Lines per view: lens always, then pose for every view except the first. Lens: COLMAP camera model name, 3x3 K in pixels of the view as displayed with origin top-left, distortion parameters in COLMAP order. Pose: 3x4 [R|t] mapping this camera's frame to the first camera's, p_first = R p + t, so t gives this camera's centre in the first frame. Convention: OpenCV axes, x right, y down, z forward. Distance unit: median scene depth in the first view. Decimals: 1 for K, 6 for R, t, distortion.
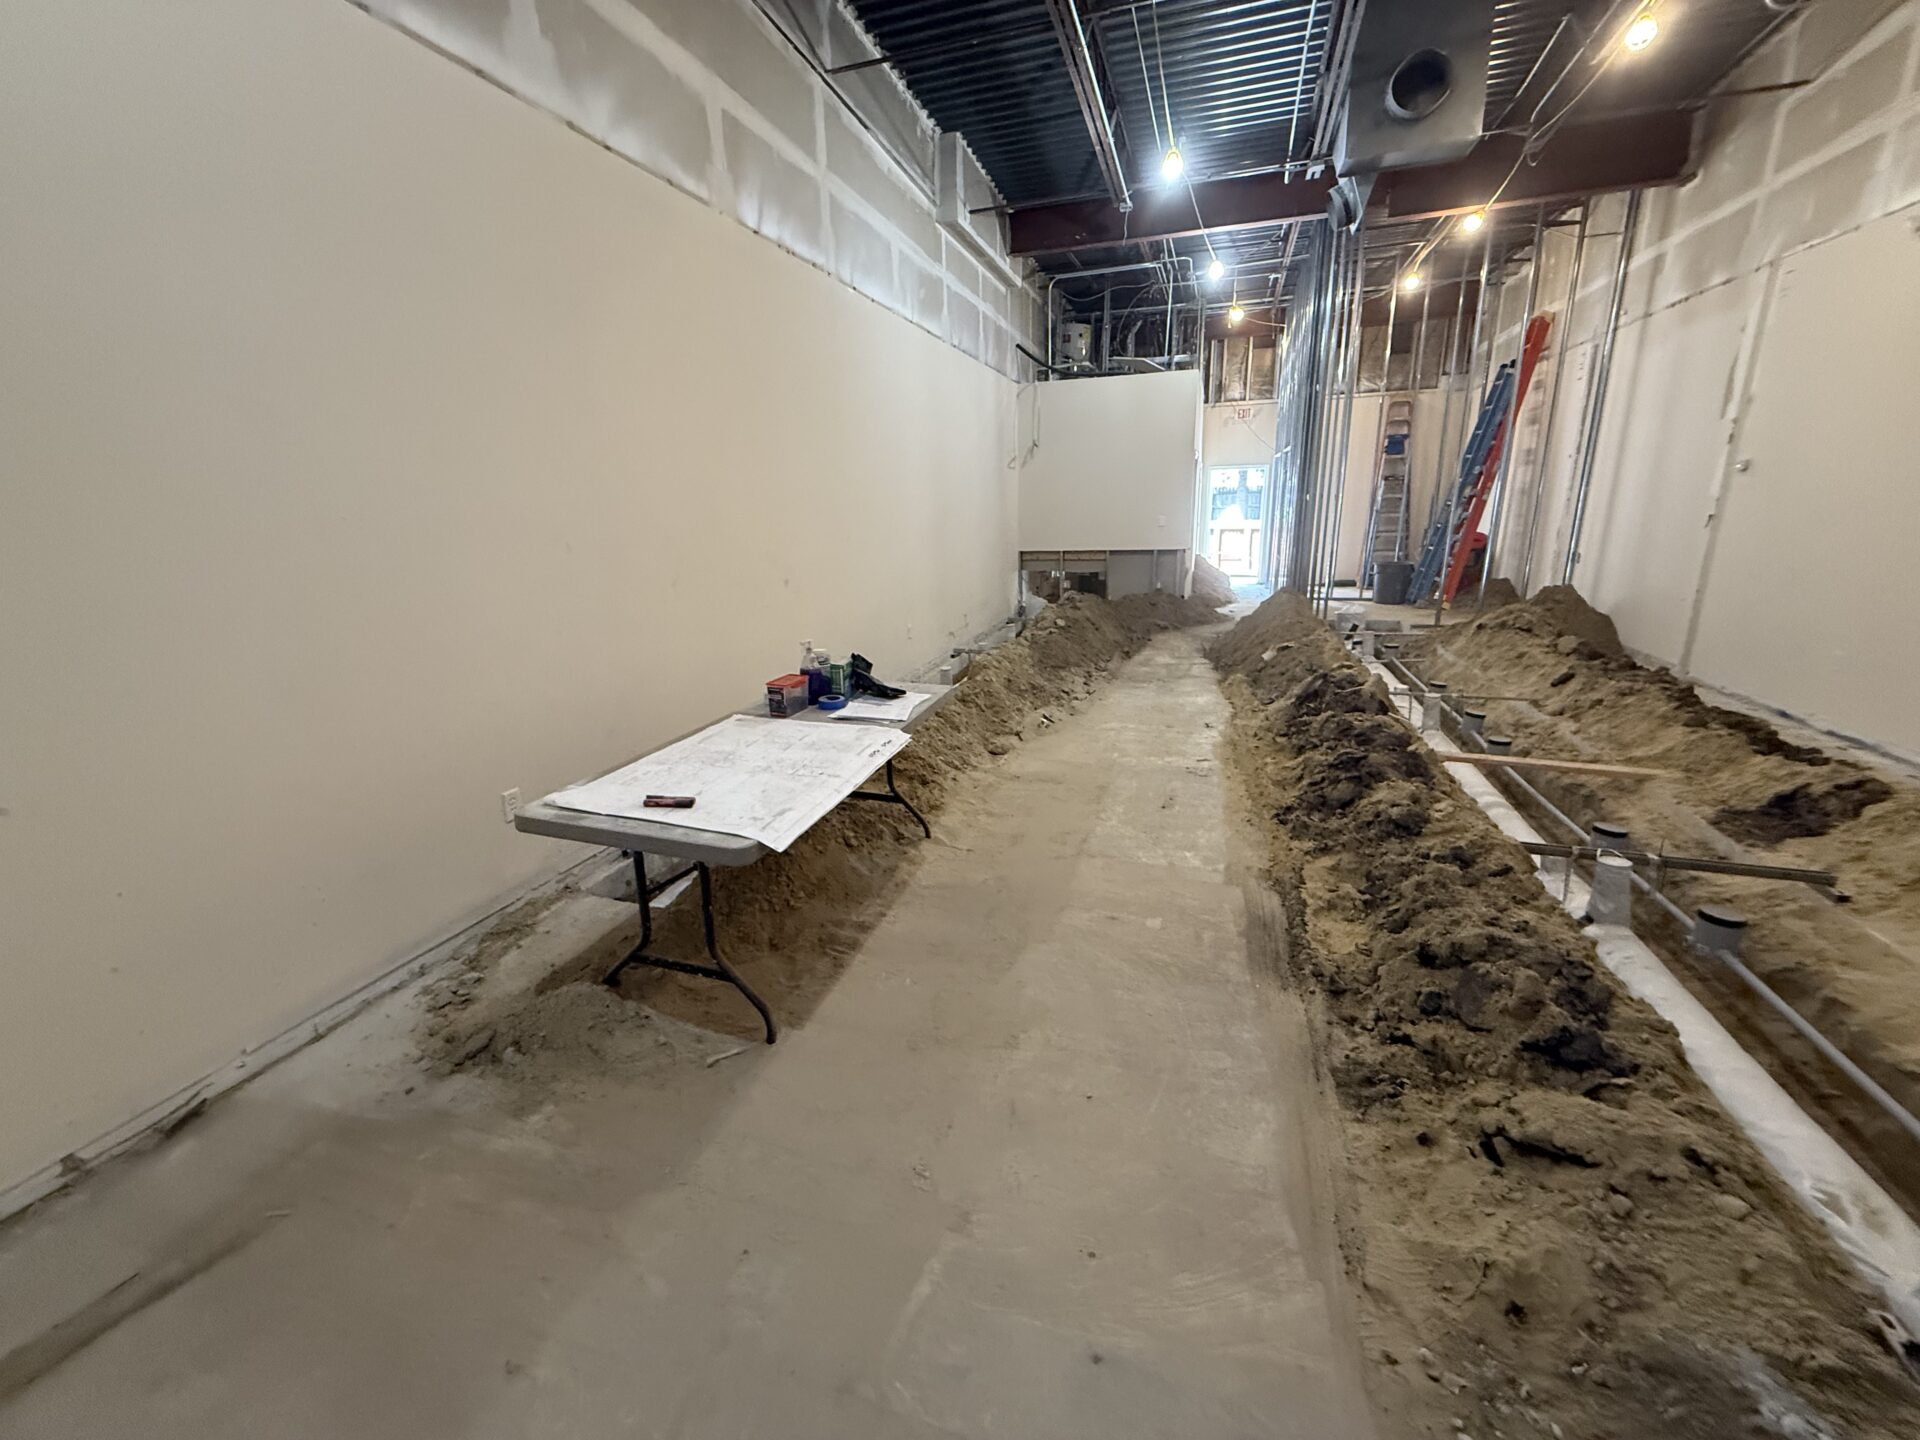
lens RADIAL K [[765.0, 0, 953.0], [0, 765.0, 712.7], [0, 0, 1]] dist [0.000294, 0.000011]
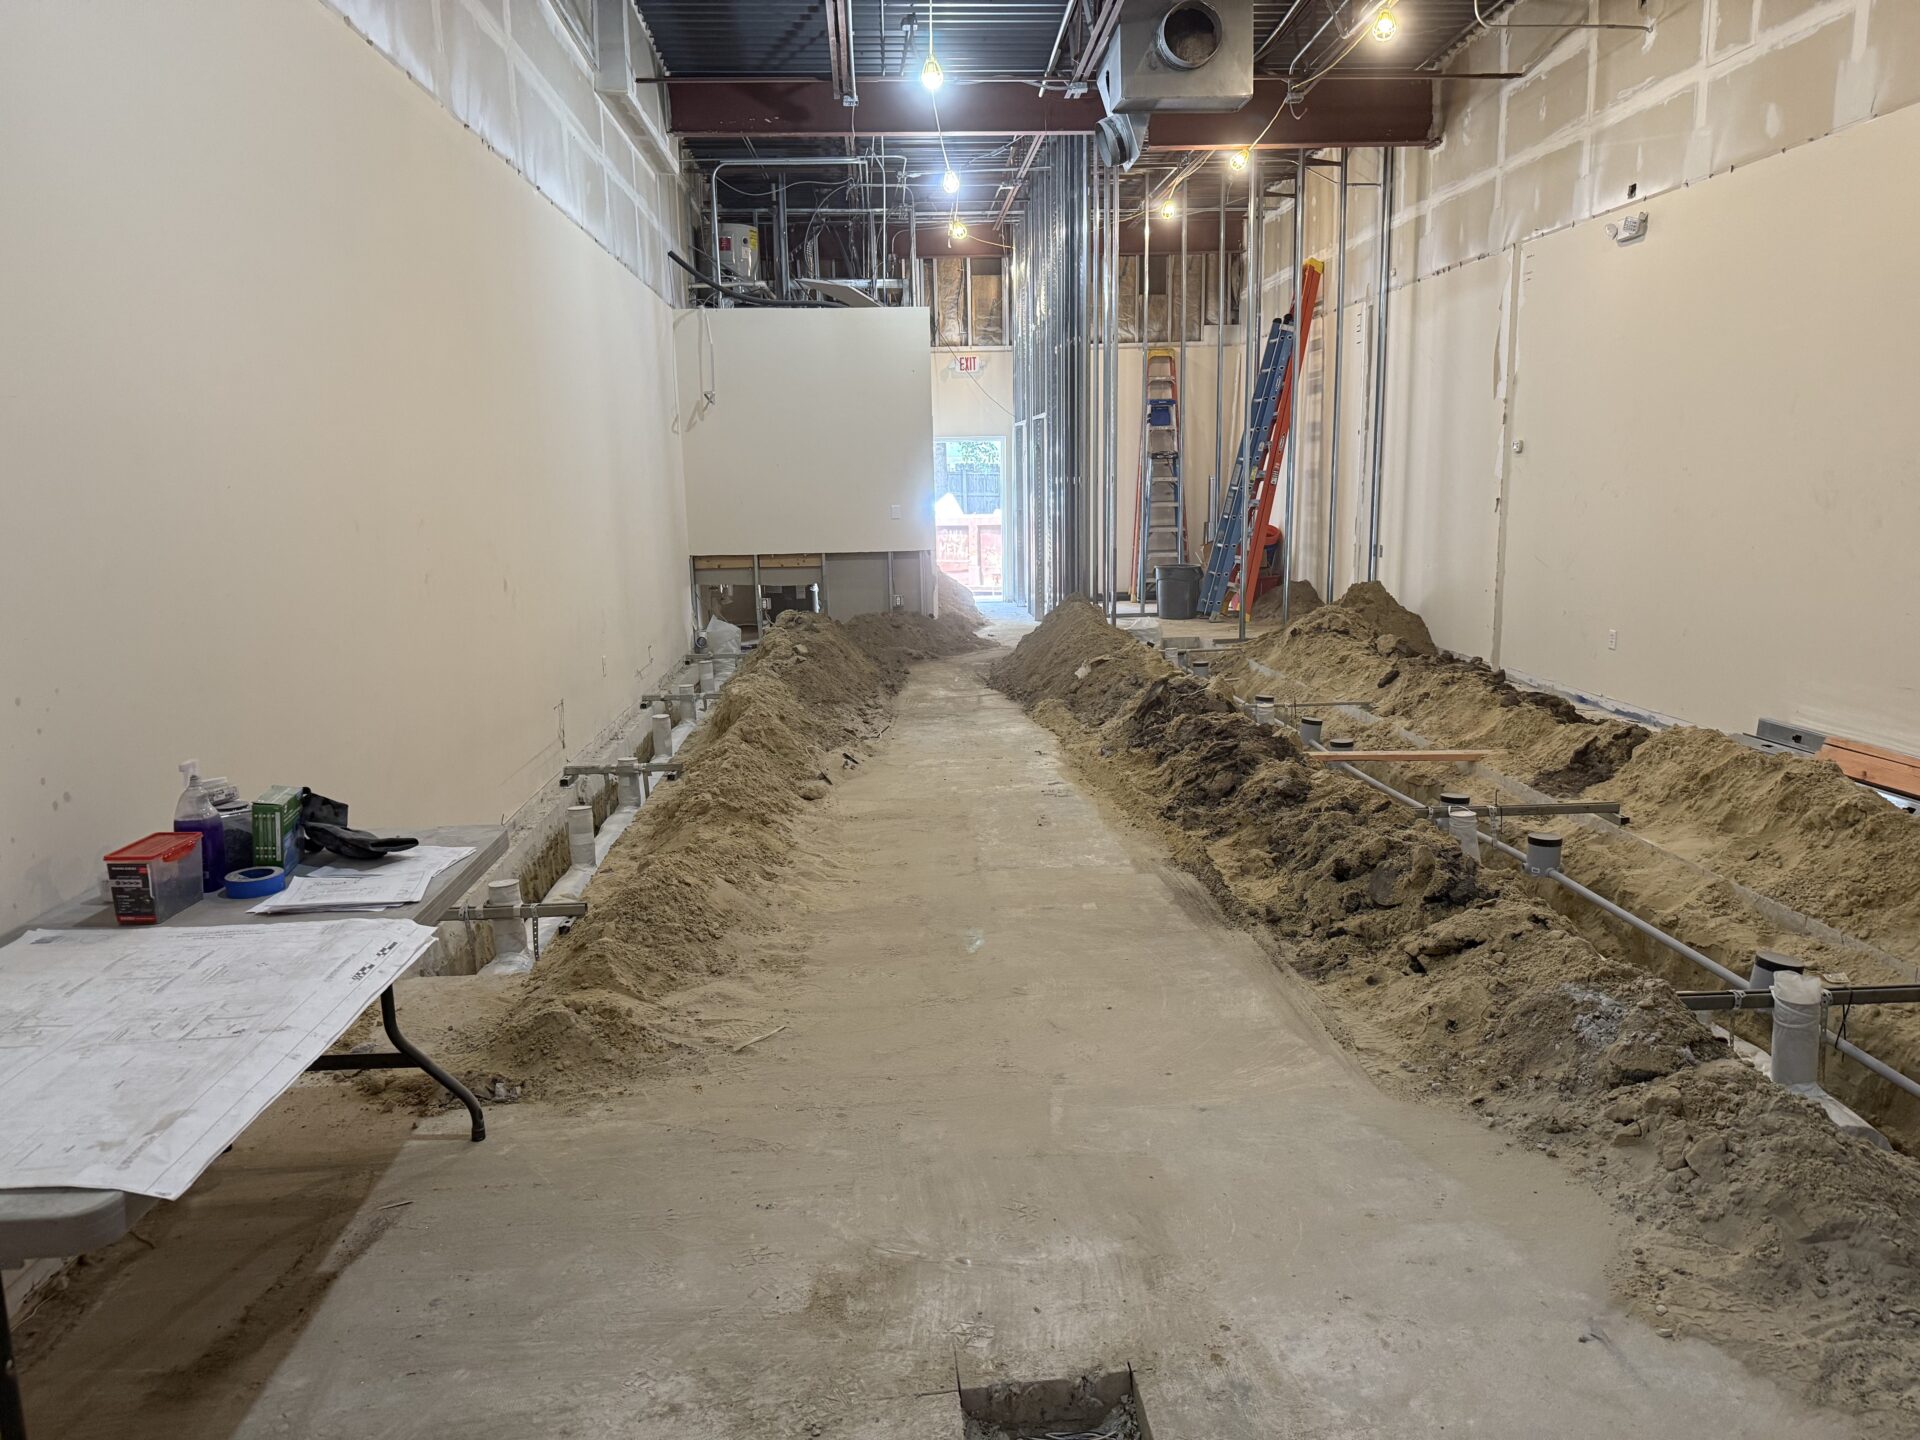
lens RADIAL K [[1328.3, 0, 950.7], [0, 1328.3, 724.7], [0, 0, 1]] dist [0.198886, -0.426086]
pose [[0.927972, -0.058535, 0.368024, -0.262957], [0.092393, 0.992890, -0.075047, 0.080504], [-0.361015, 0.103644, 0.926783, -0.273645]]
